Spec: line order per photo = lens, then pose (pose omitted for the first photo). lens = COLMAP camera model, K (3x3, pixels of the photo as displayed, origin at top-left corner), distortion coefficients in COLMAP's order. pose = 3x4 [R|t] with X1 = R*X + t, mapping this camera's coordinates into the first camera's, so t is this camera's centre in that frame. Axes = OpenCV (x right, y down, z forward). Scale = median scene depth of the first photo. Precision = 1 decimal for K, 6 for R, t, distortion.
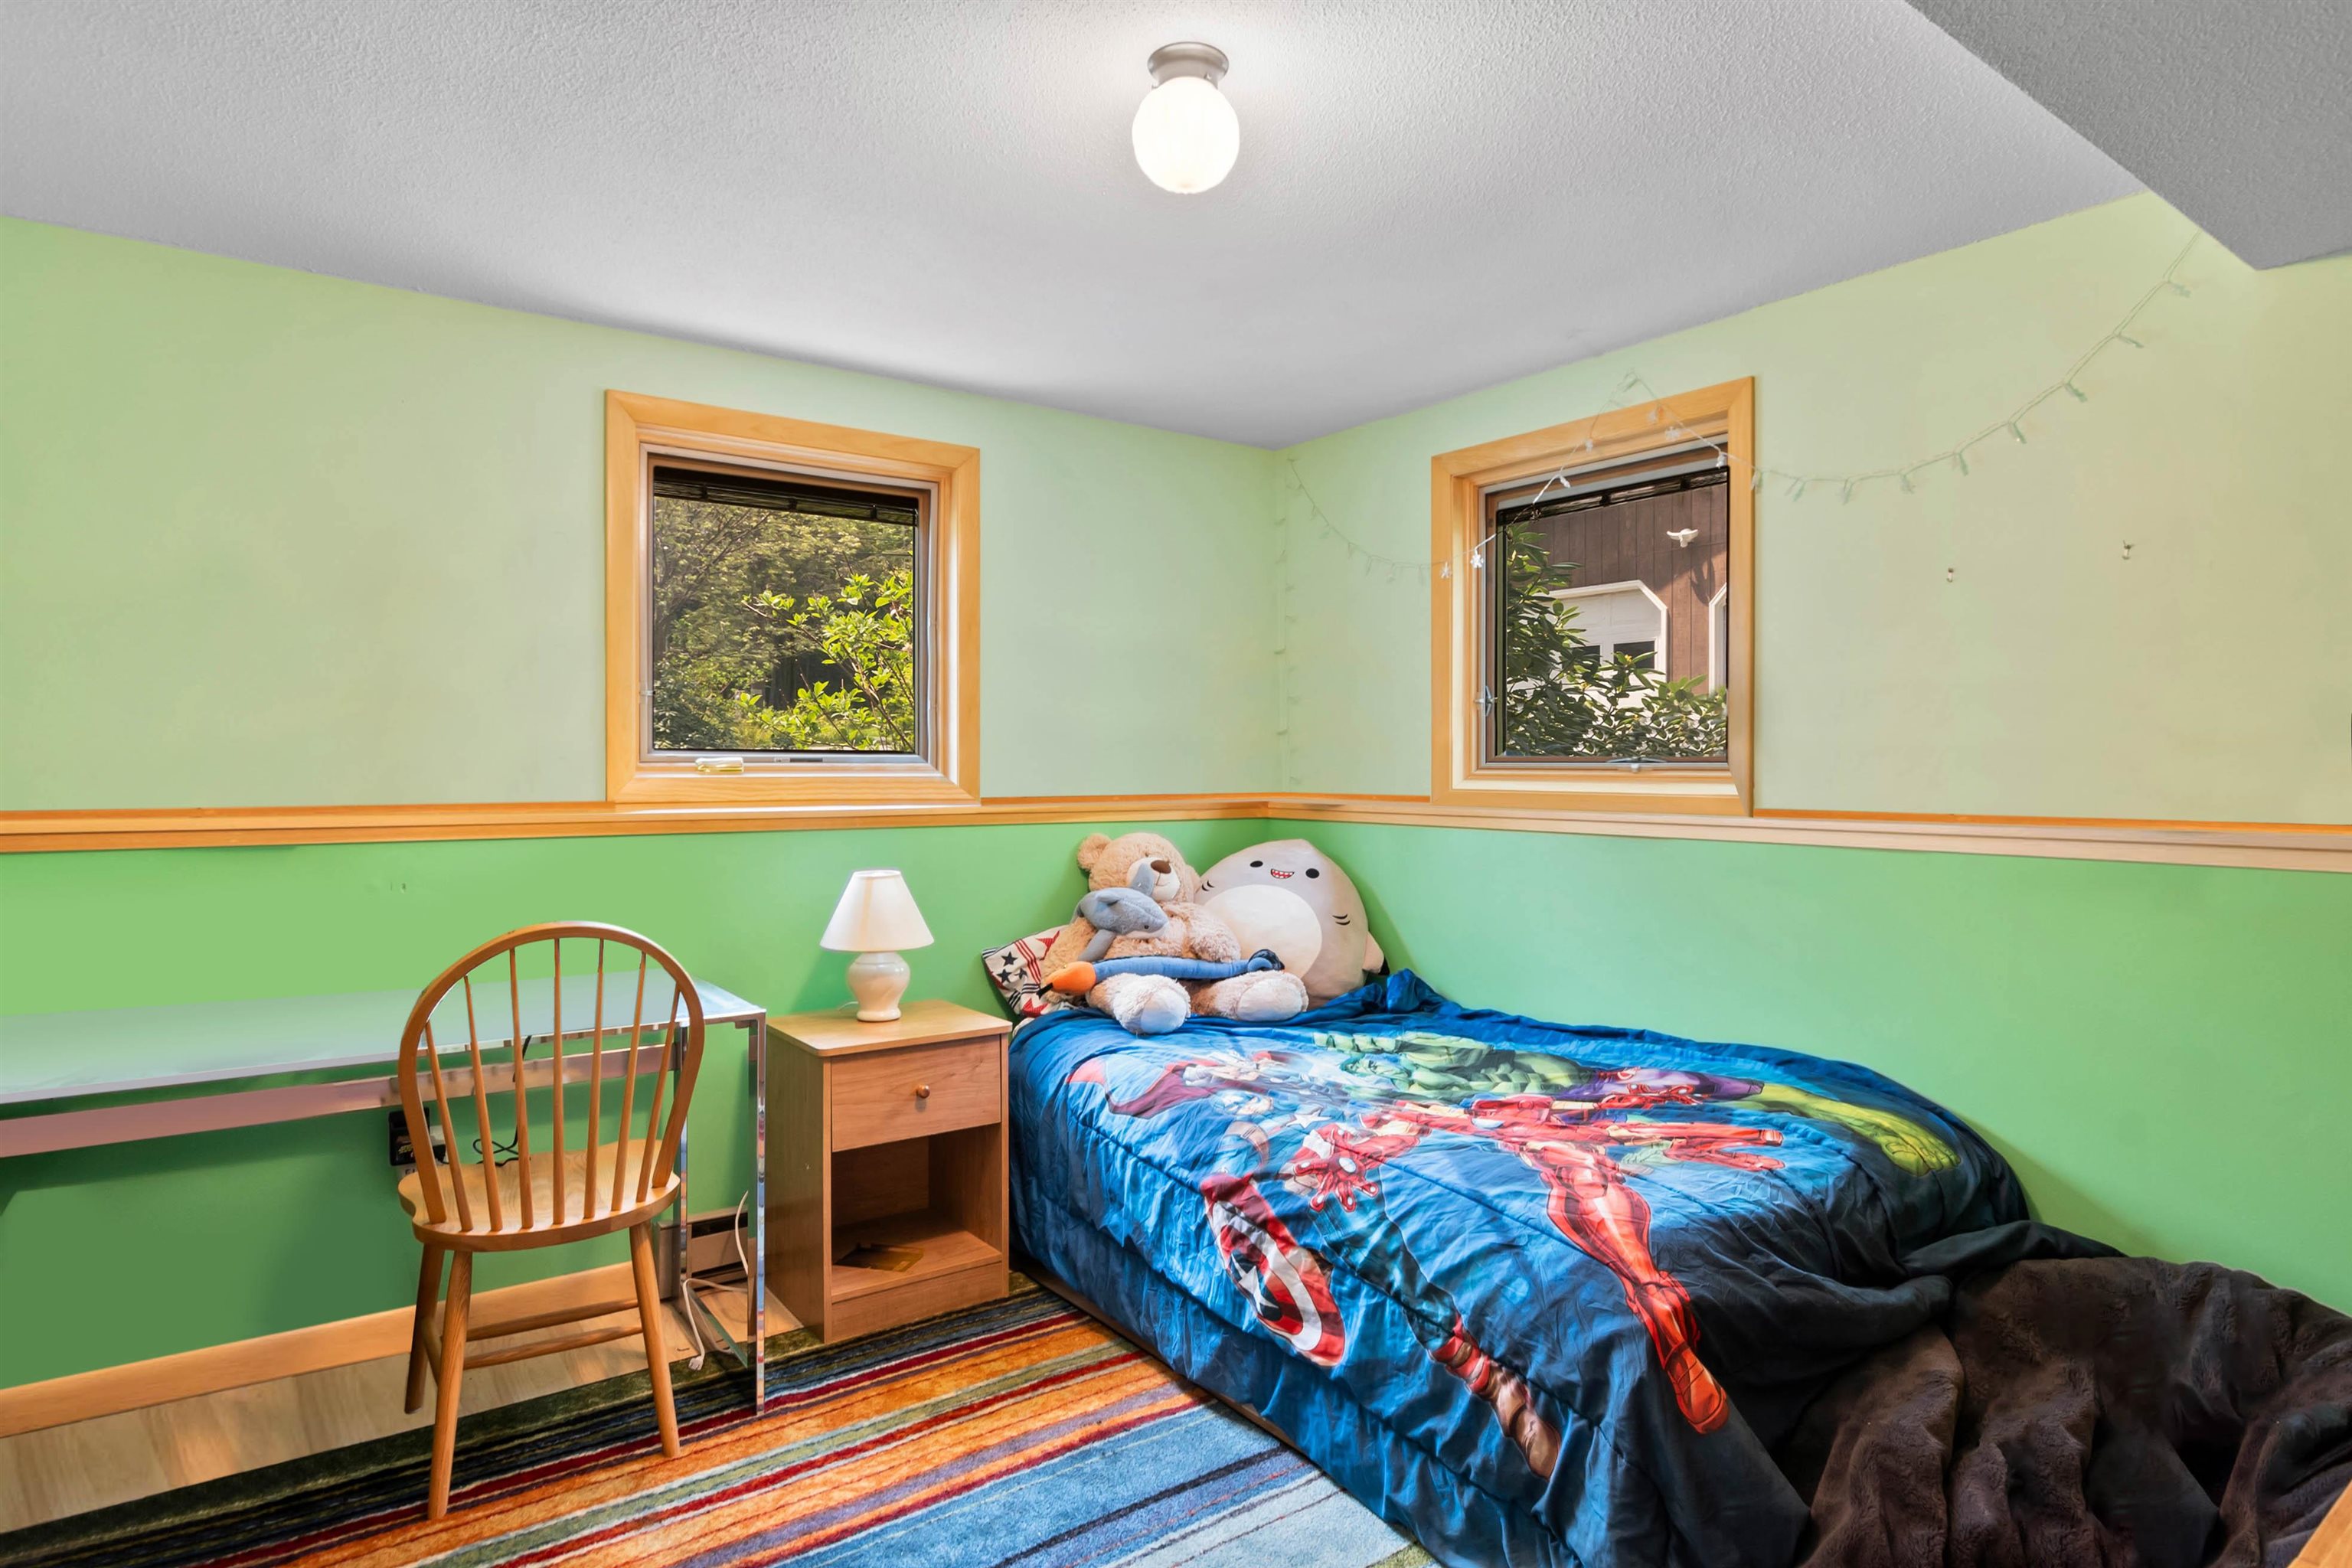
lens RADIAL K [[1282.5, 0, 1176.7], [0, 1282.5, 777.6], [0, 0, 1]] dist [-0.024978, 0.005003]
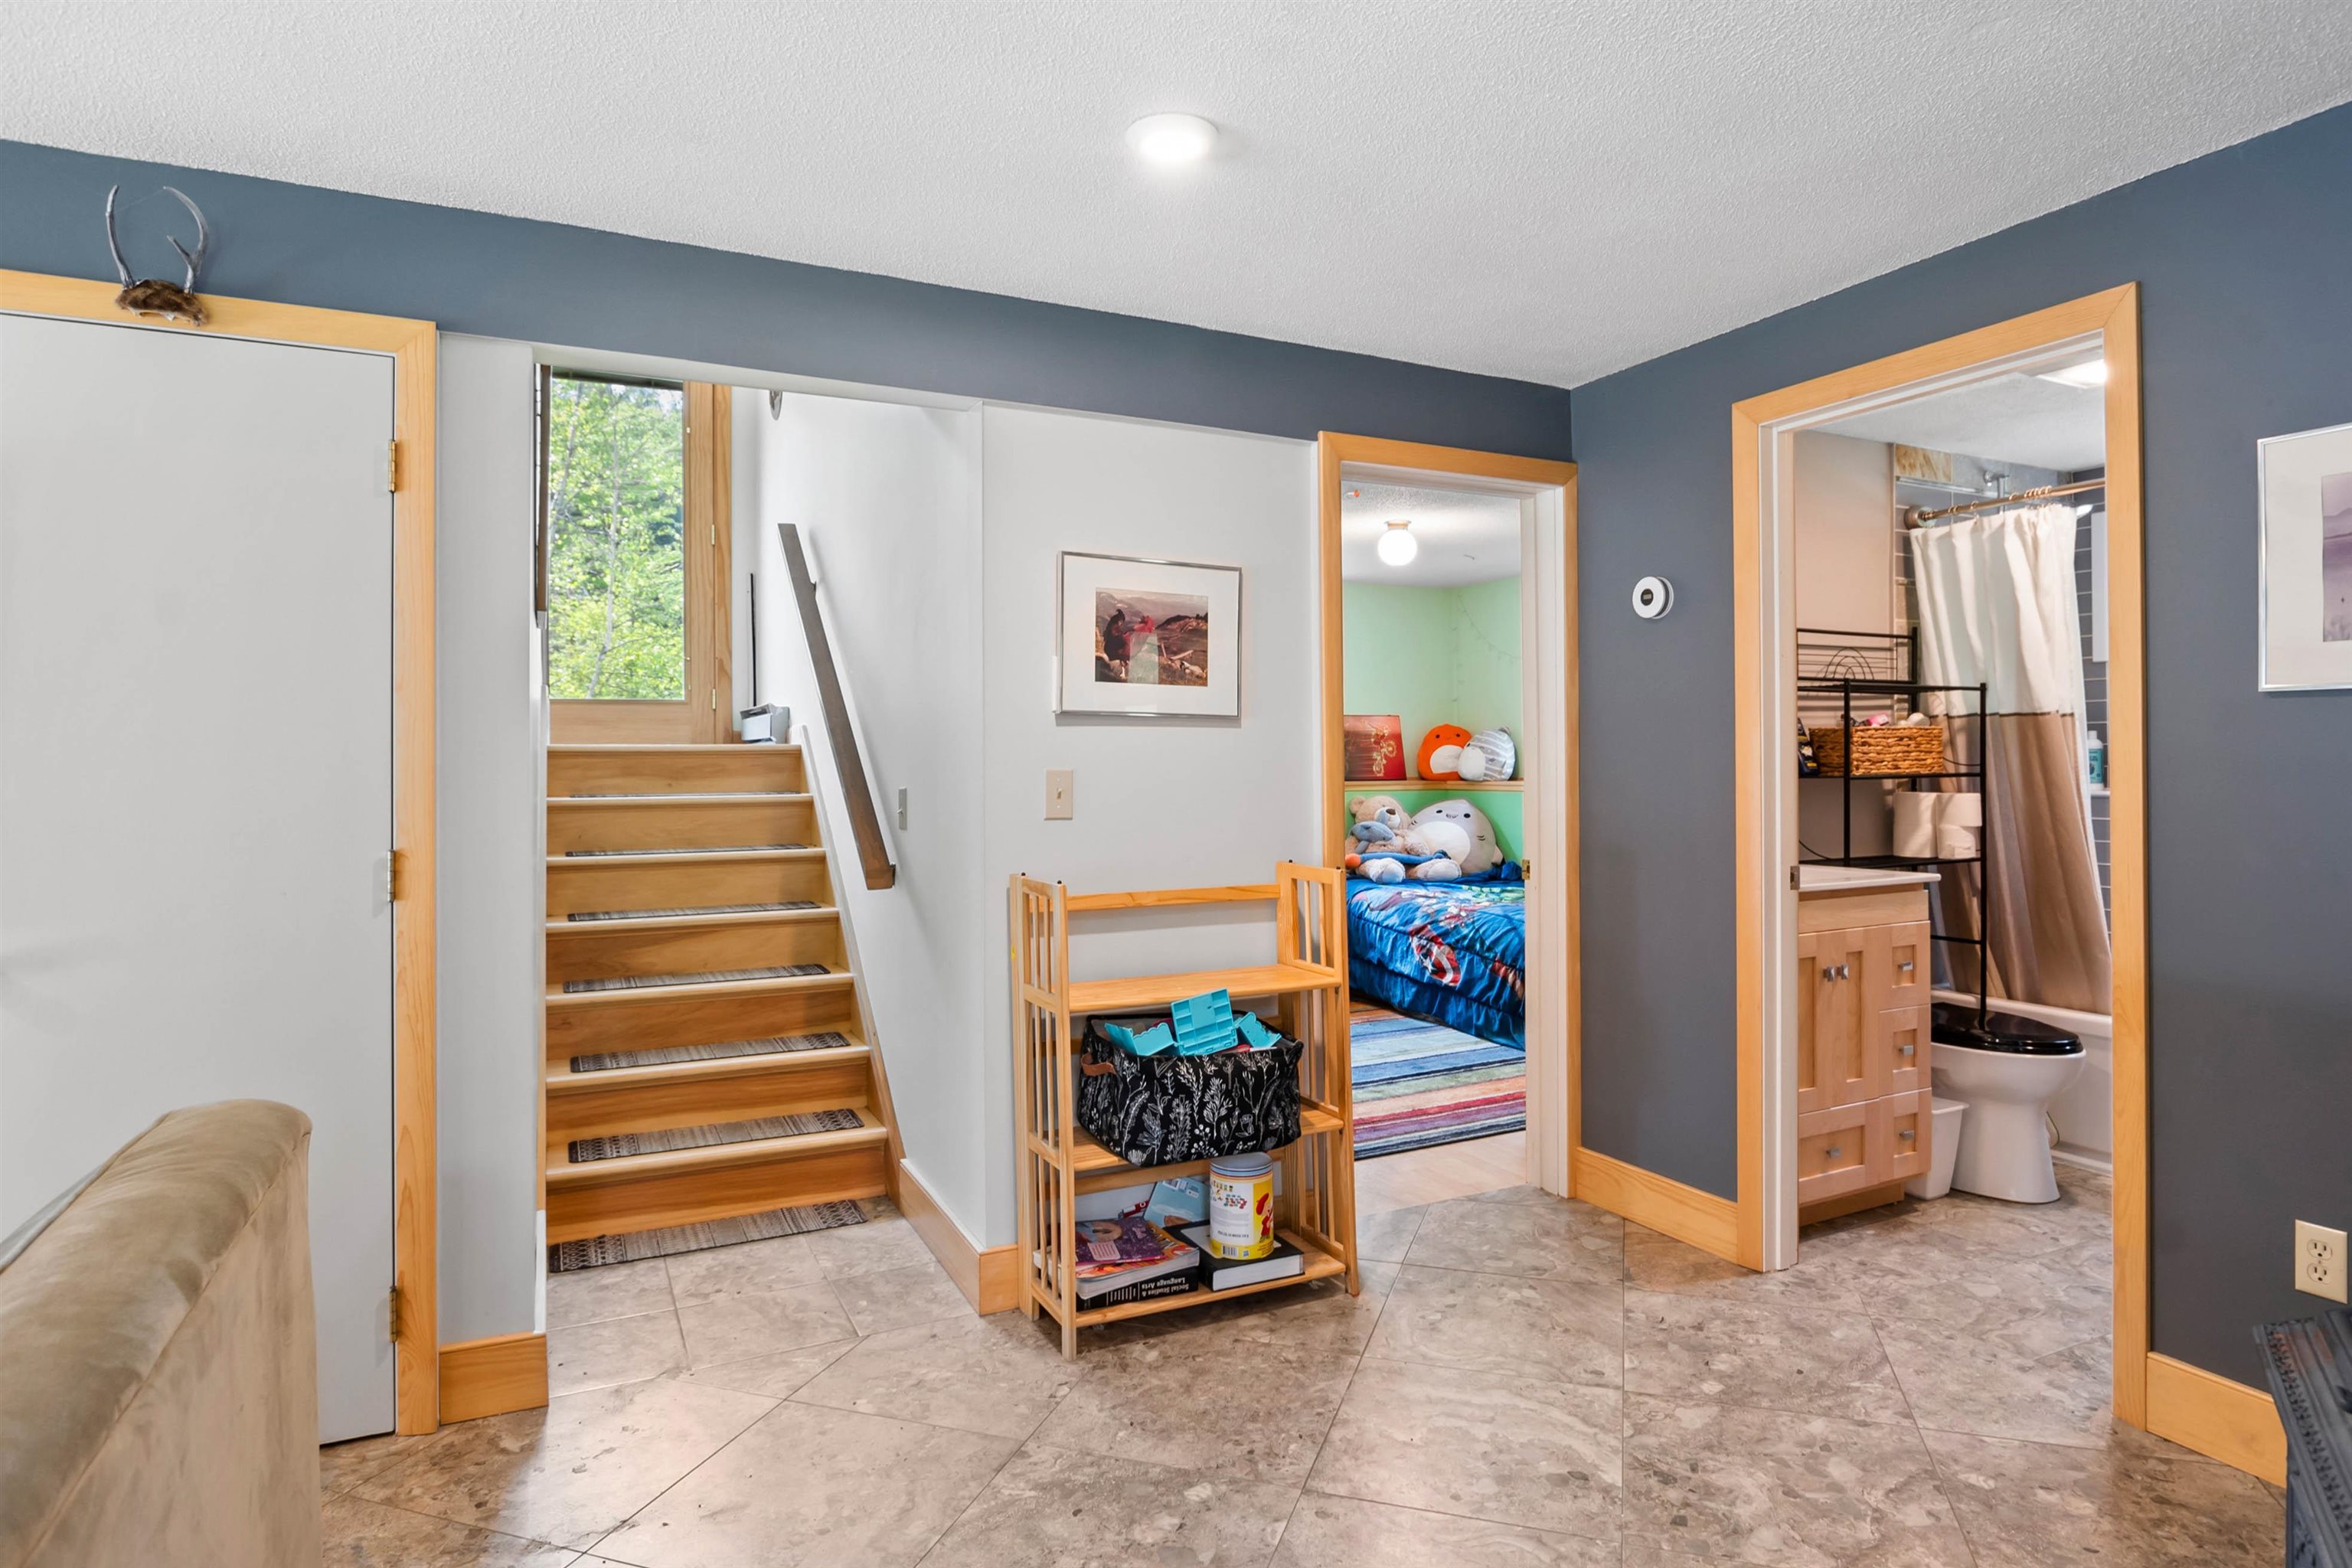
lens RADIAL K [[1282.5, 0, 1185.3], [0, 1282.5, 764.5], [0, 0, 1]] dist [-0.024978, 0.005003]
pose [[0.985335, -0.009464, -0.170371, 0.019355], [0.008382, 0.999940, -0.007071, 0.007426], [0.170427, 0.005540, 0.985355, -1.527942]]
